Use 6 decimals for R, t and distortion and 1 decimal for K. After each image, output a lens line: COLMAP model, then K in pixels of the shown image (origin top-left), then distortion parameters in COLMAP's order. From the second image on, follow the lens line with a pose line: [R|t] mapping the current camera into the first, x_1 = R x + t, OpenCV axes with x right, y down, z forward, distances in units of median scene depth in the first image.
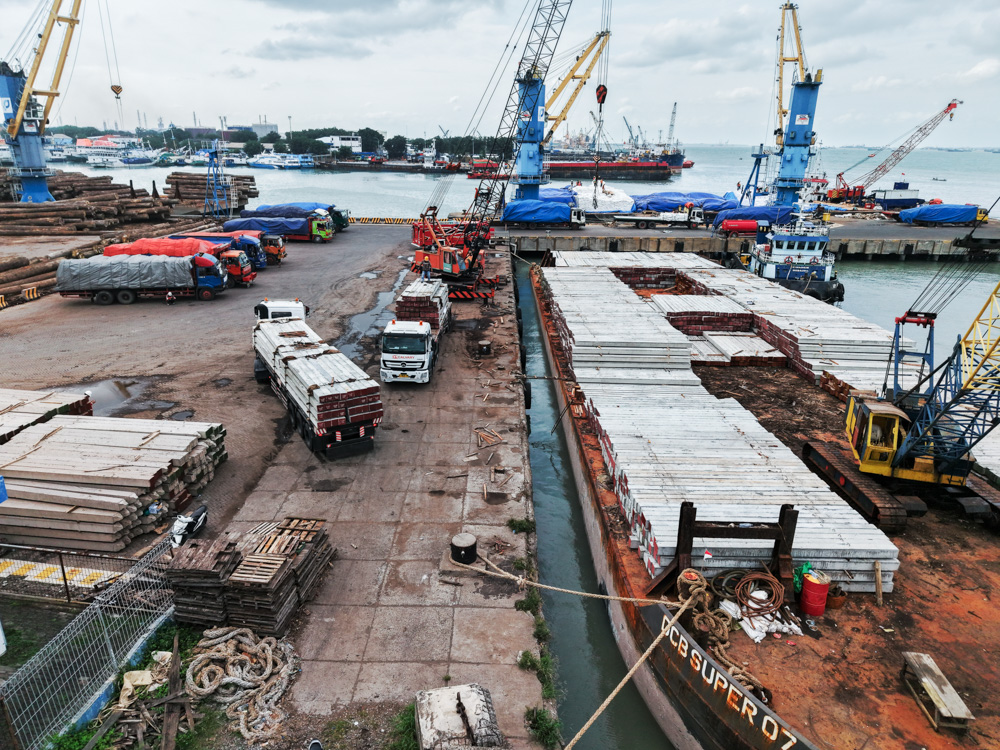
lens RADIAL K [[702.1, 0, 496.7], [0, 702.1, 405.7], [0, 0, 1]] dist [-0.003946, -0.006331]
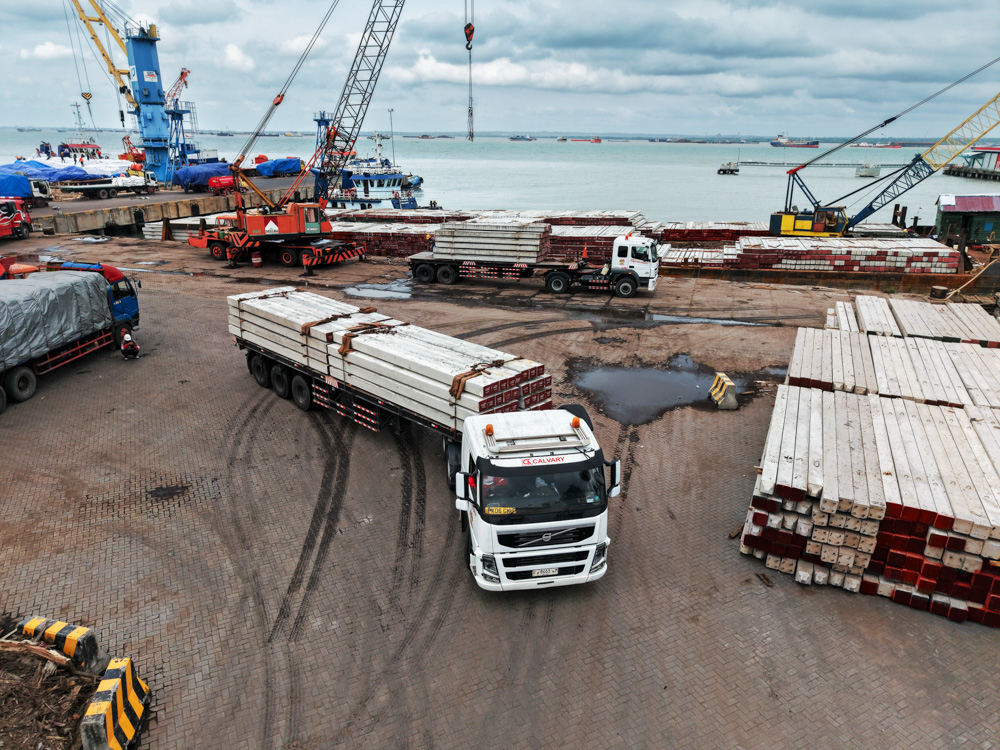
lens RADIAL K [[692.7, 0, 517.6], [0, 692.7, 375.1], [0, 0, 1]] dist [0.084030, -0.110500]
pose [[0.274798, -0.321896, 0.906018, -0.512712], [0.332950, 0.915853, 0.224405, -0.093678], [-0.902015, 0.239993, 0.358850, 0.350950]]
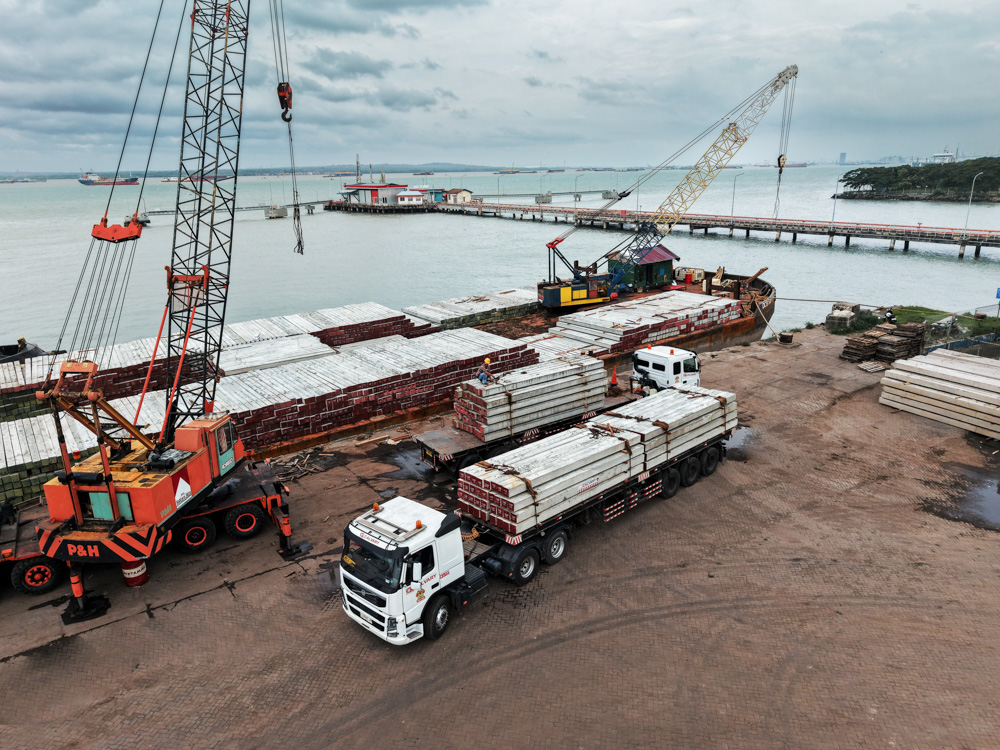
lens RADIAL K [[692.7, 0, 517.6], [0, 692.7, 375.1], [0, 0, 1]] dist [0.084030, -0.110500]
pose [[-0.597498, -0.234271, 0.766885, -0.313596], [0.292490, 0.826805, 0.480462, -0.253459], [-0.746623, 0.511381, -0.425492, 0.665022]]
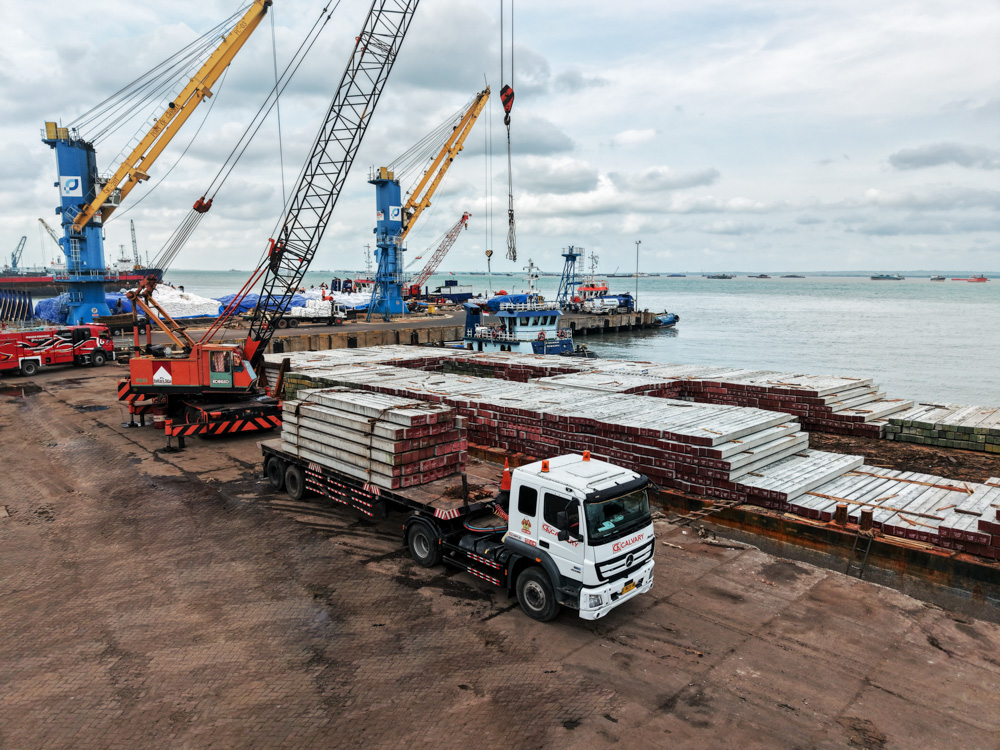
lens RADIAL K [[683.4, 0, 504.9], [0, 683.4, 375.2], [0, 0, 1]] dist [0.016290, -0.003448]
pose [[0.708656, -0.109292, 0.697038, -0.186613], [0.250927, 0.962380, -0.104213, -0.057575], [-0.659426, 0.248757, 0.709420, 0.306741]]
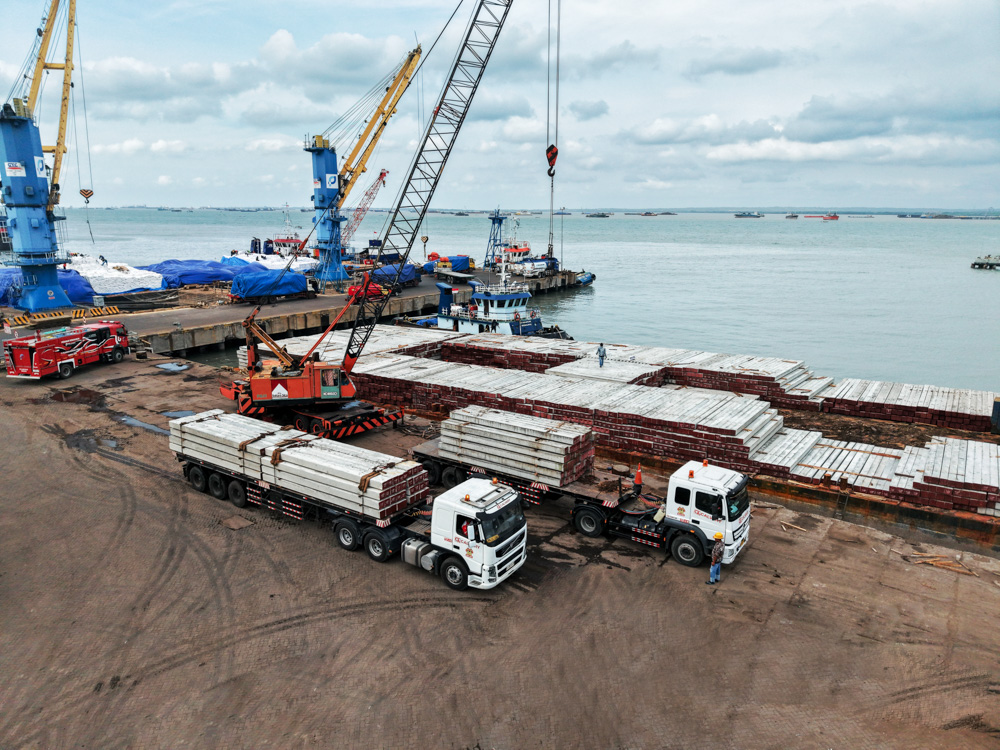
lens RADIAL K [[686.1, 0, 508.7], [0, 686.1, 375.3], [0, 0, 1]] dist [0.025227, -0.004665]
pose [[0.569608, -0.199889, 0.797239, -0.319801], [0.290059, 0.956454, 0.032568, -0.119817], [-0.769033, 0.212695, 0.602784, 0.306847]]
